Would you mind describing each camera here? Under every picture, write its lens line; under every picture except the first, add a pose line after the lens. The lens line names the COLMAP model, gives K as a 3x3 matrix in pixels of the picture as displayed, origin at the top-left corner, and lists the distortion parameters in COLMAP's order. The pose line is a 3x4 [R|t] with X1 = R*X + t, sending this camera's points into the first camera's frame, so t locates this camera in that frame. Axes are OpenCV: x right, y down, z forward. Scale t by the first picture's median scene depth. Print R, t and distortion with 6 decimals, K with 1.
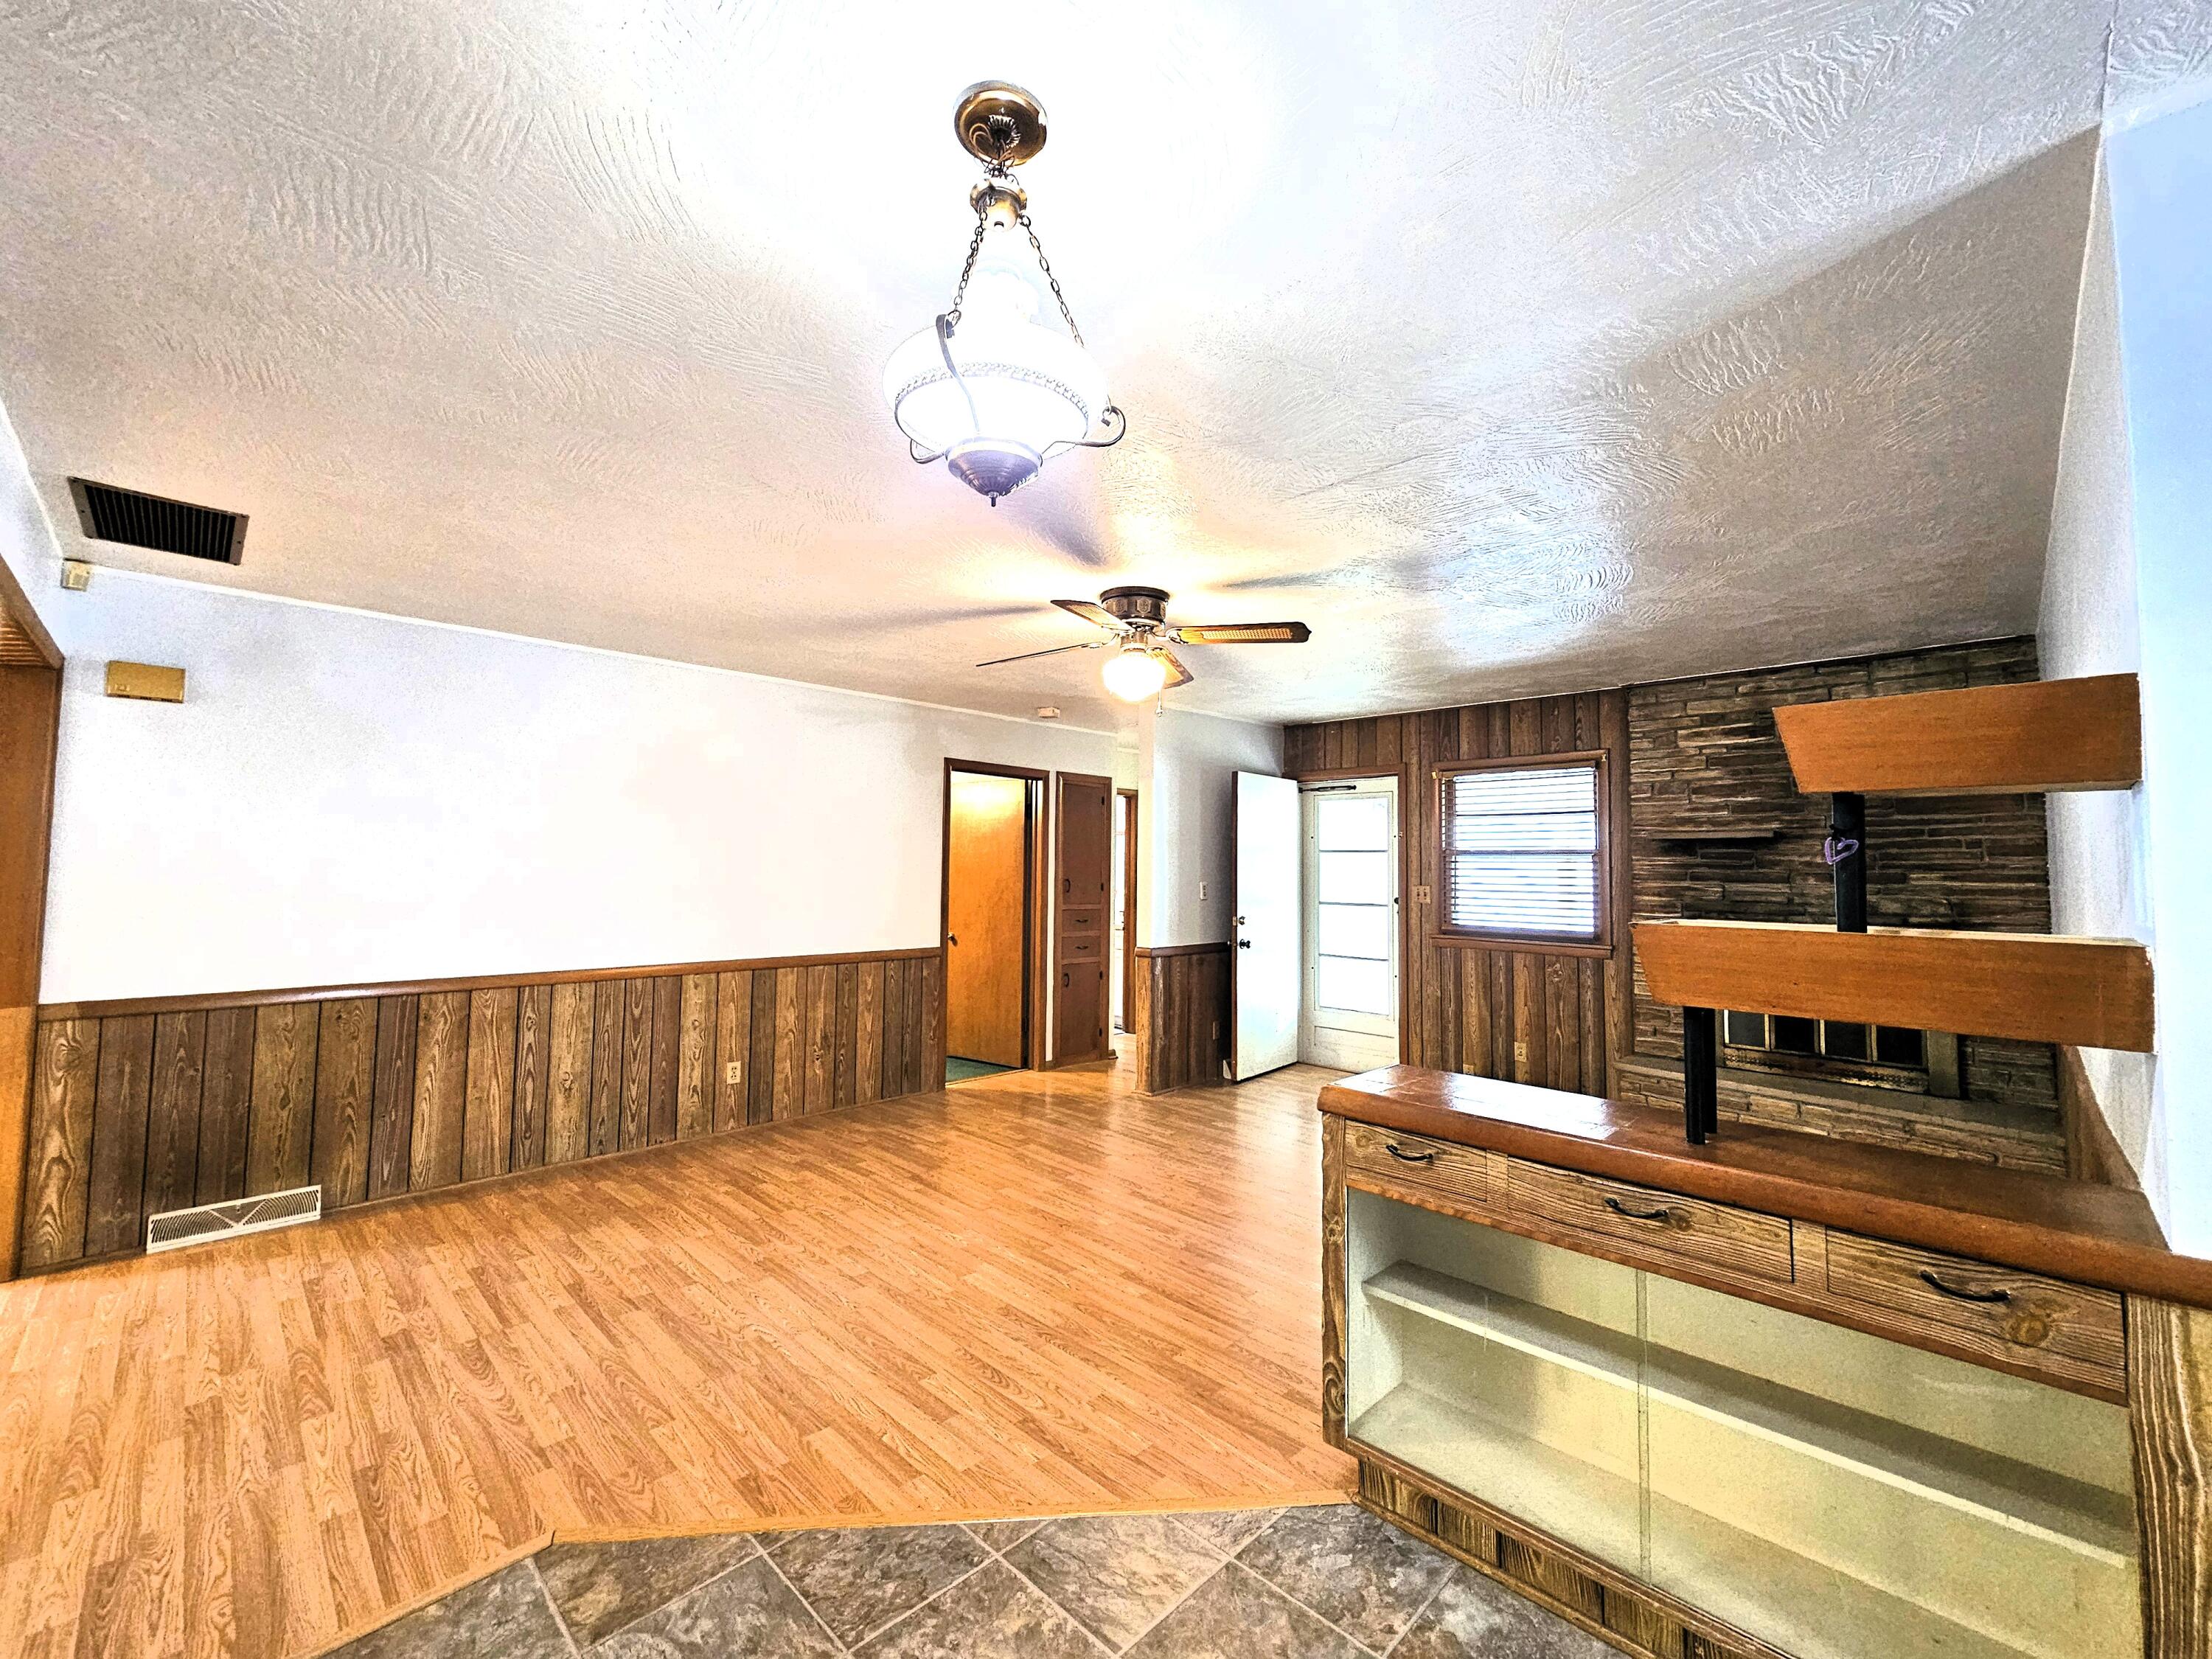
lens RADIAL K [[907.9, 0, 1116.3], [0, 907.9, 824.1], [0, 0, 1]] dist [0.000588, 0.000440]
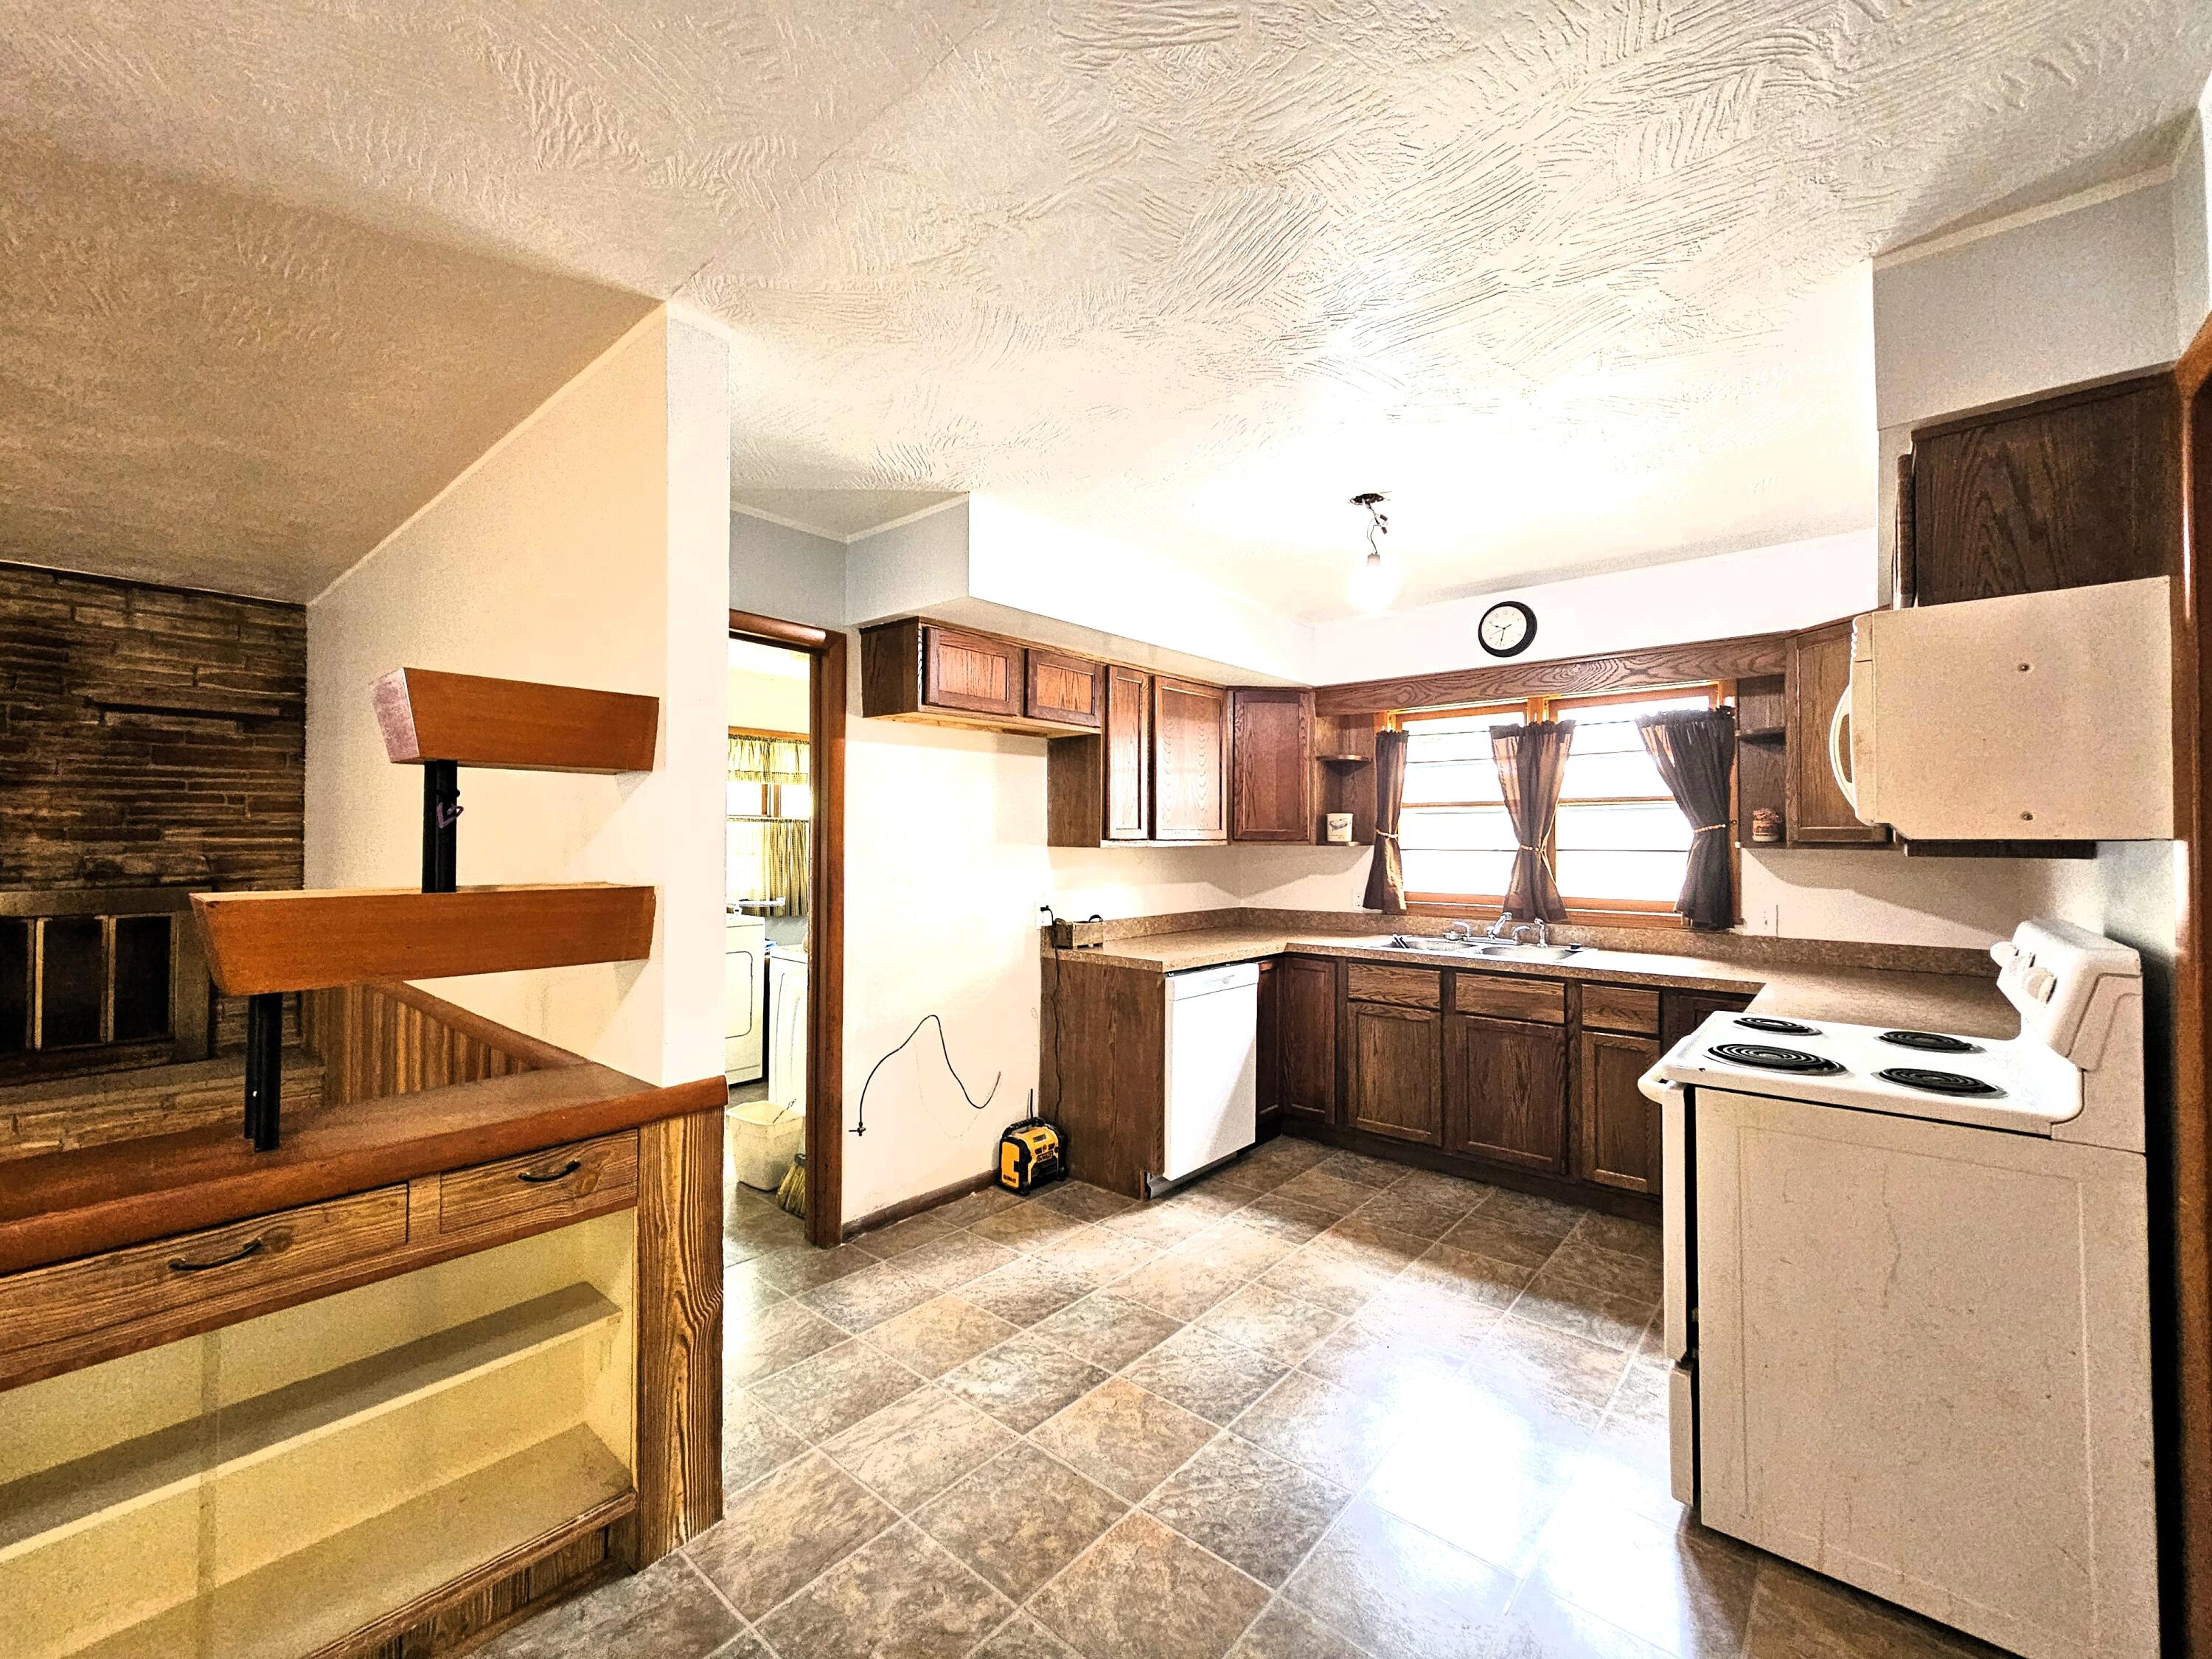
lens RADIAL K [[905.5, 0, 1103.7], [0, 905.5, 822.8], [0, 0, 1]] dist [0.002853, -0.000058]
pose [[-0.063900, 0.003655, 0.997950, -0.108971], [-0.056223, 0.998392, -0.007257, 0.001081], [-0.996371, -0.056571, -0.063592, 0.112509]]
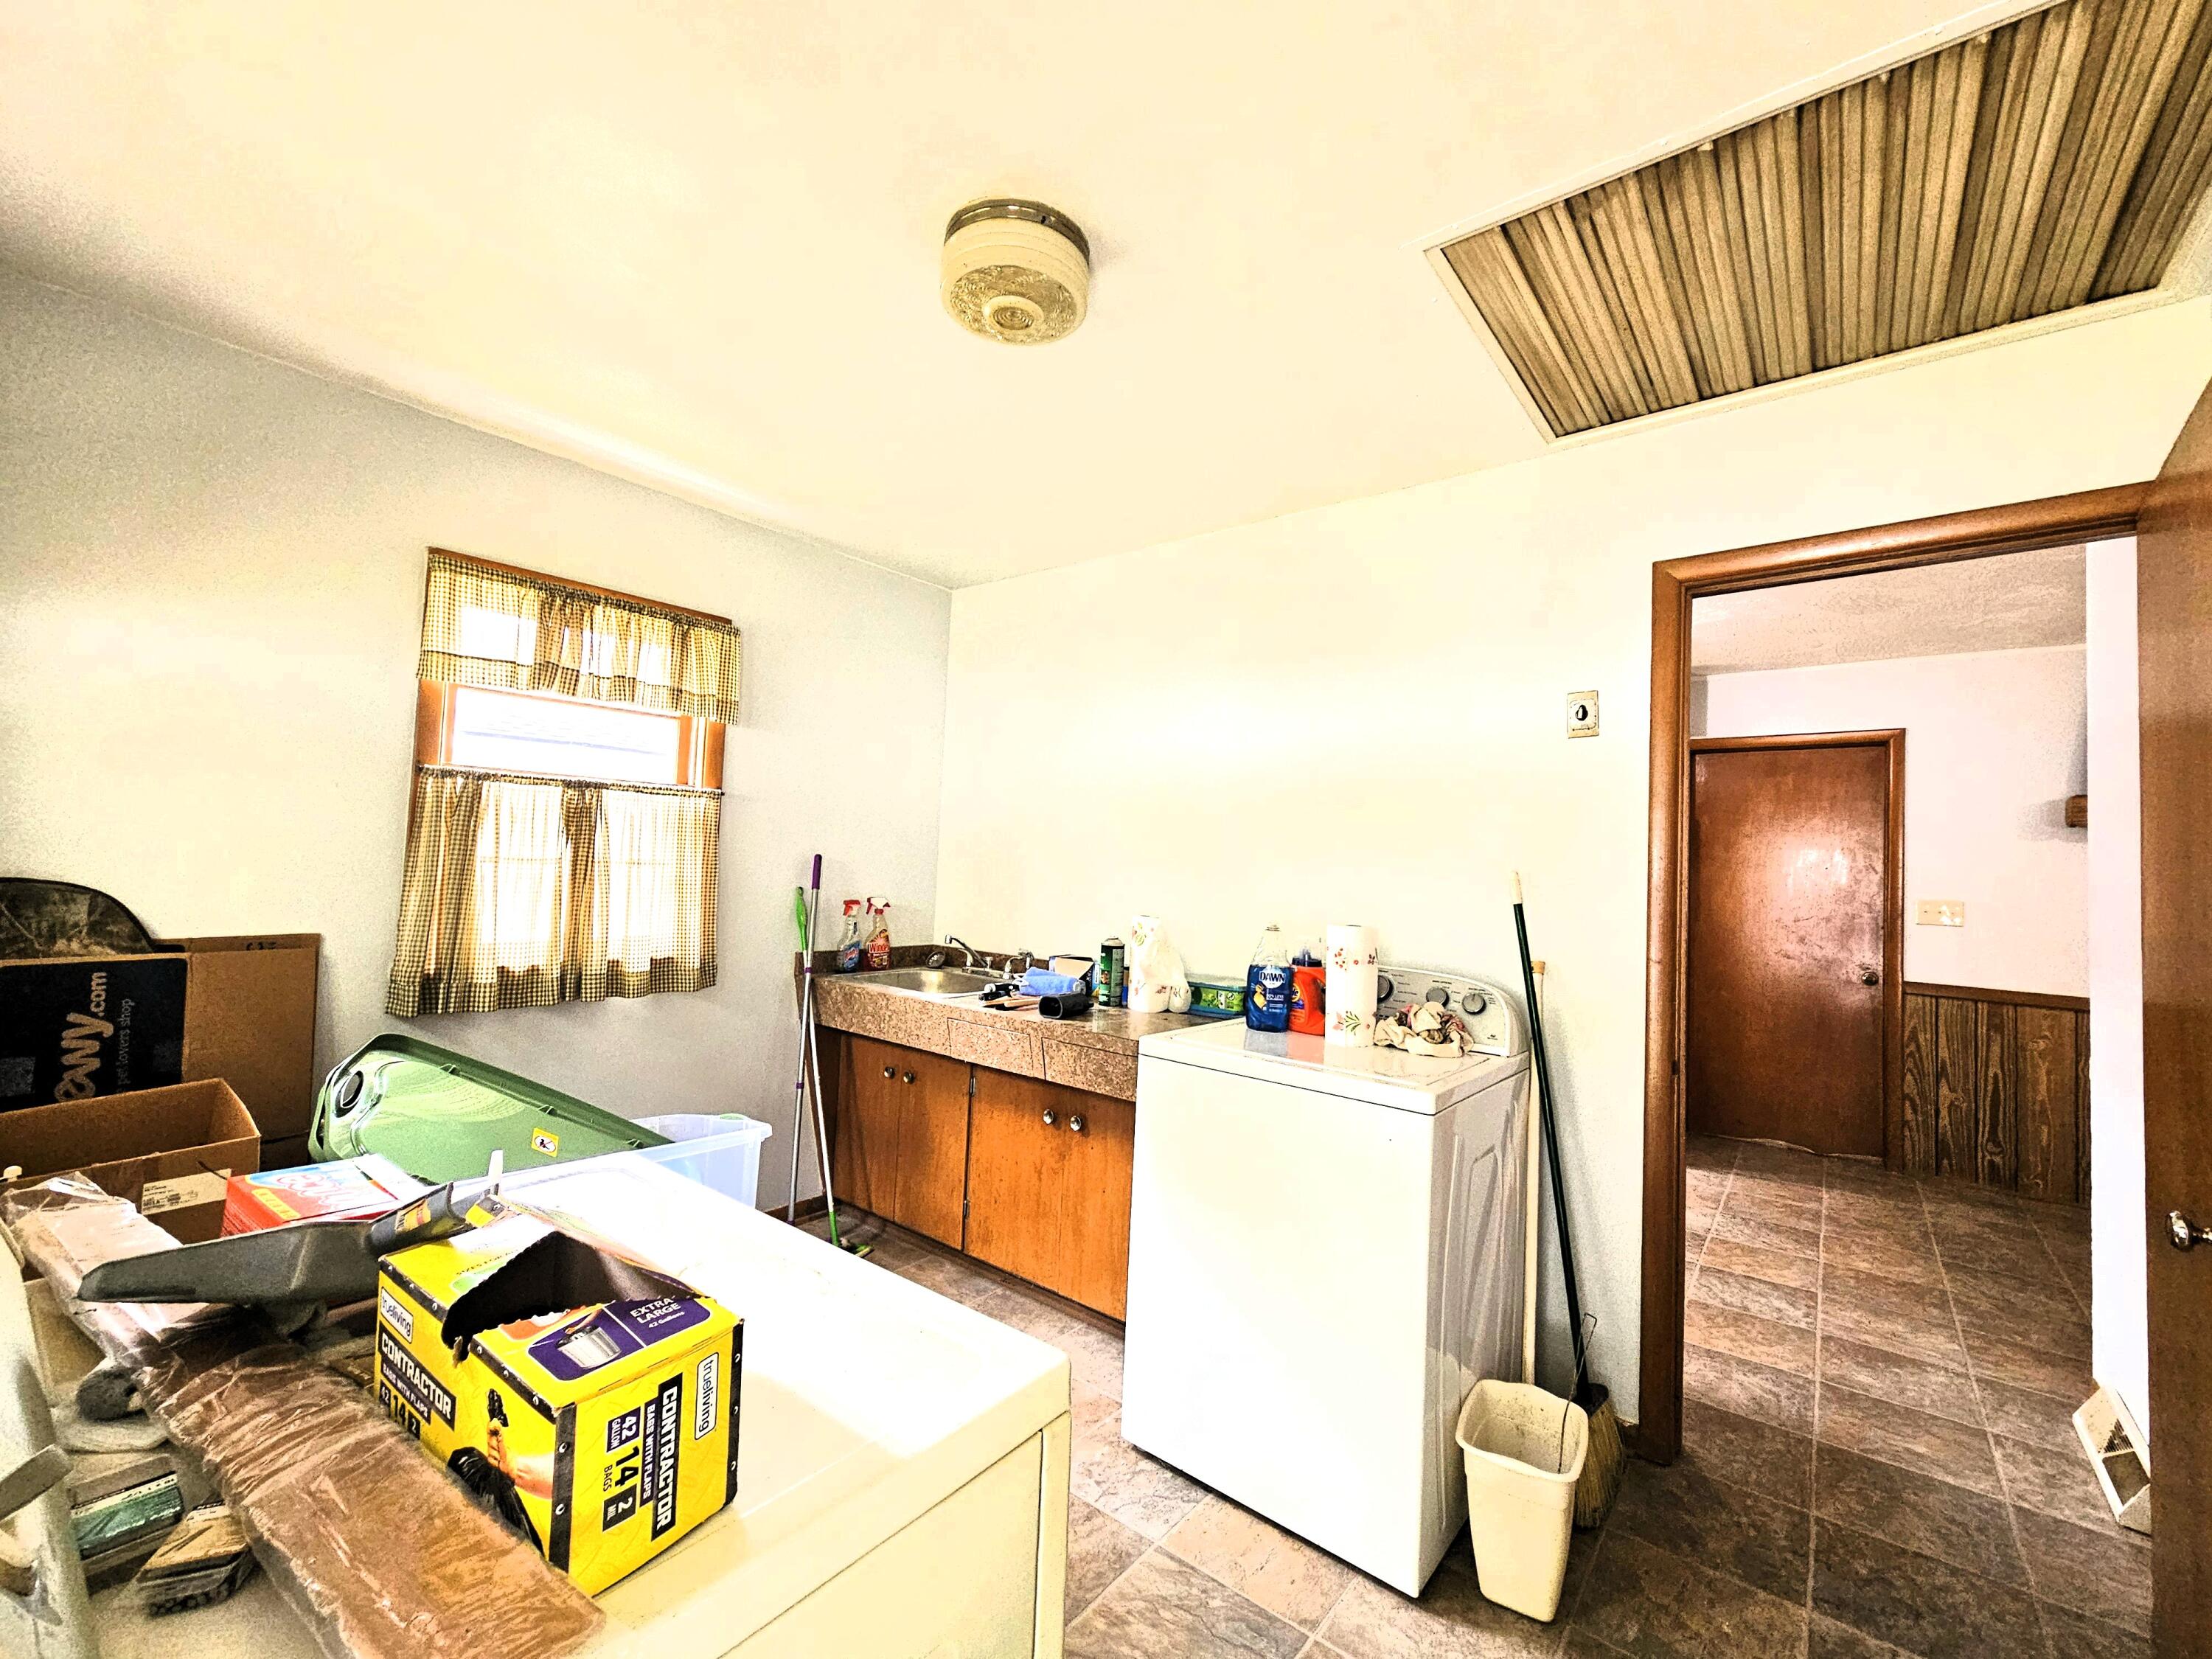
lens RADIAL K [[907.9, 0, 1116.3], [0, 907.9, 824.1], [0, 0, 1]] dist [0.000588, 0.000440]
pose [[-0.993153, -0.054301, -0.103436, 1.052193], [-0.043883, 0.993973, -0.100463, 0.070935], [0.108268, -0.095236, -0.989549, 0.794904]]
